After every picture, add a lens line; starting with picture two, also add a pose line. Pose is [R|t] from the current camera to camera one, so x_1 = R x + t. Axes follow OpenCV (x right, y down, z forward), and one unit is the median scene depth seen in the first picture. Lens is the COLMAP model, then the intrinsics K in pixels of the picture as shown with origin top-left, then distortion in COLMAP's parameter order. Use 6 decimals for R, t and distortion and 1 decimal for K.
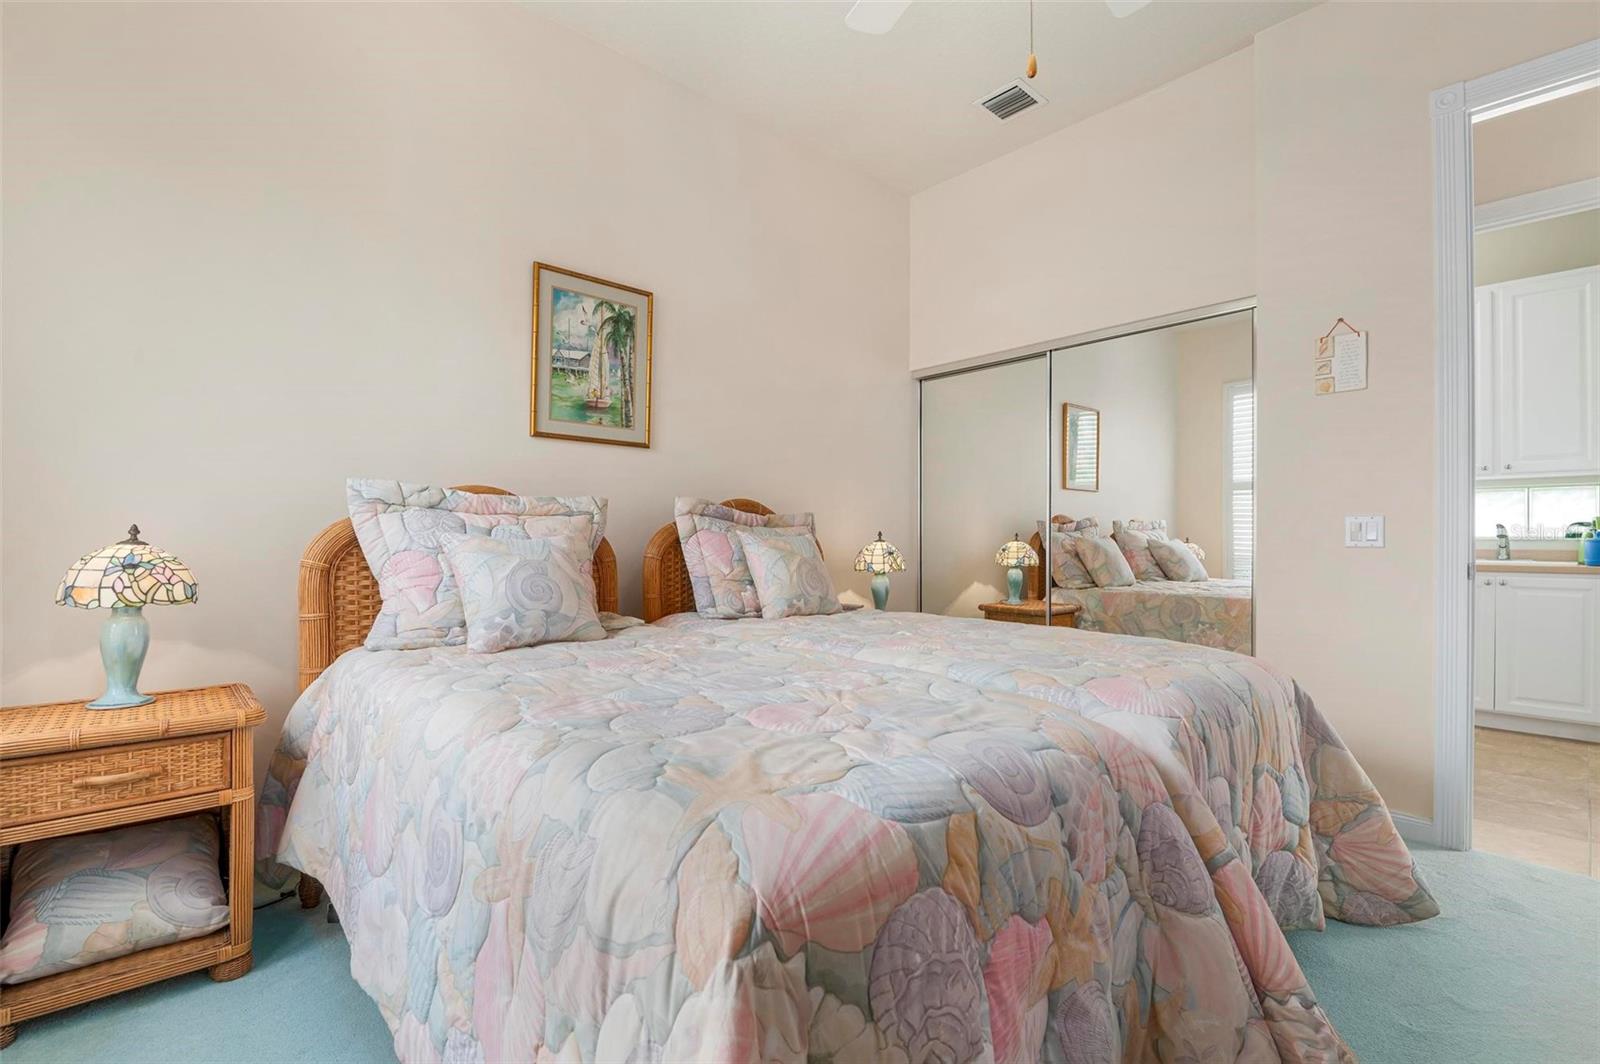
lens RADIAL K [[718.8, 0, 802.8], [0, 718.8, 539.6], [0, 0, 1]] dist [0.003238, -0.013612]
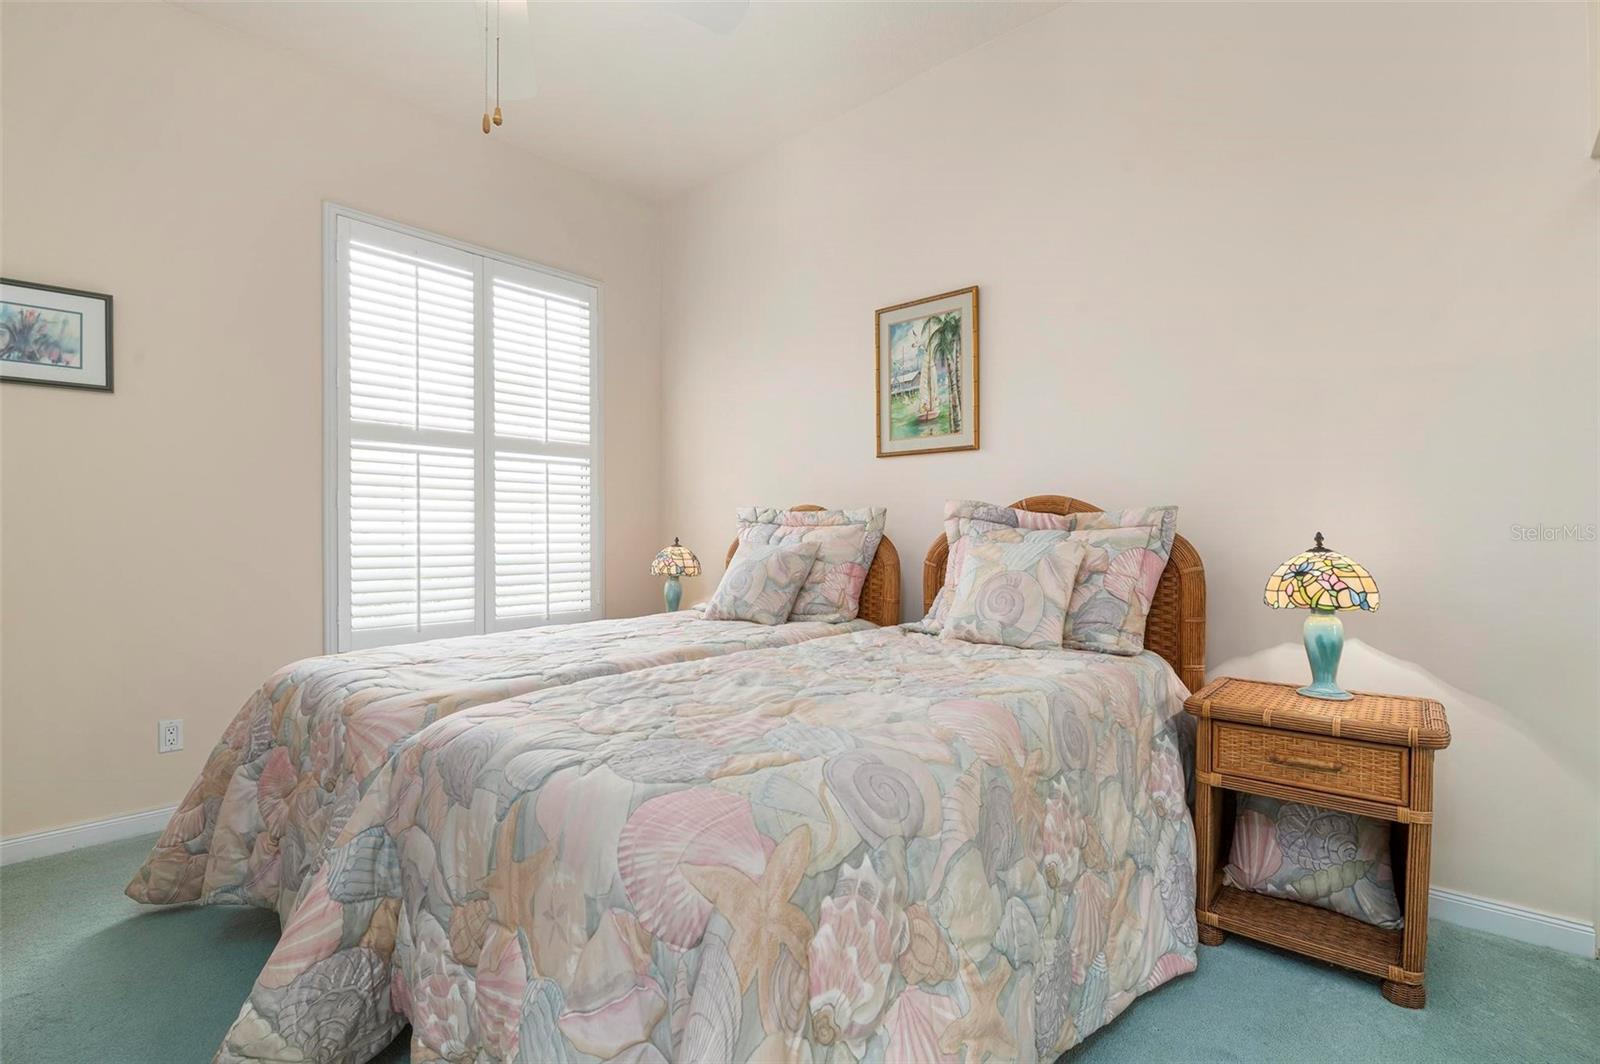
lens RADIAL K [[733.6, 0, 804.9], [0, 733.6, 538.4], [0, 0, 1]] dist [-0.001684, -0.007954]
pose [[0.111281, -0.008417, -0.993753, 0.754155], [-0.006427, 0.999937, -0.009189, 0.000225], [0.993768, 0.007409, 0.111220, 0.699540]]
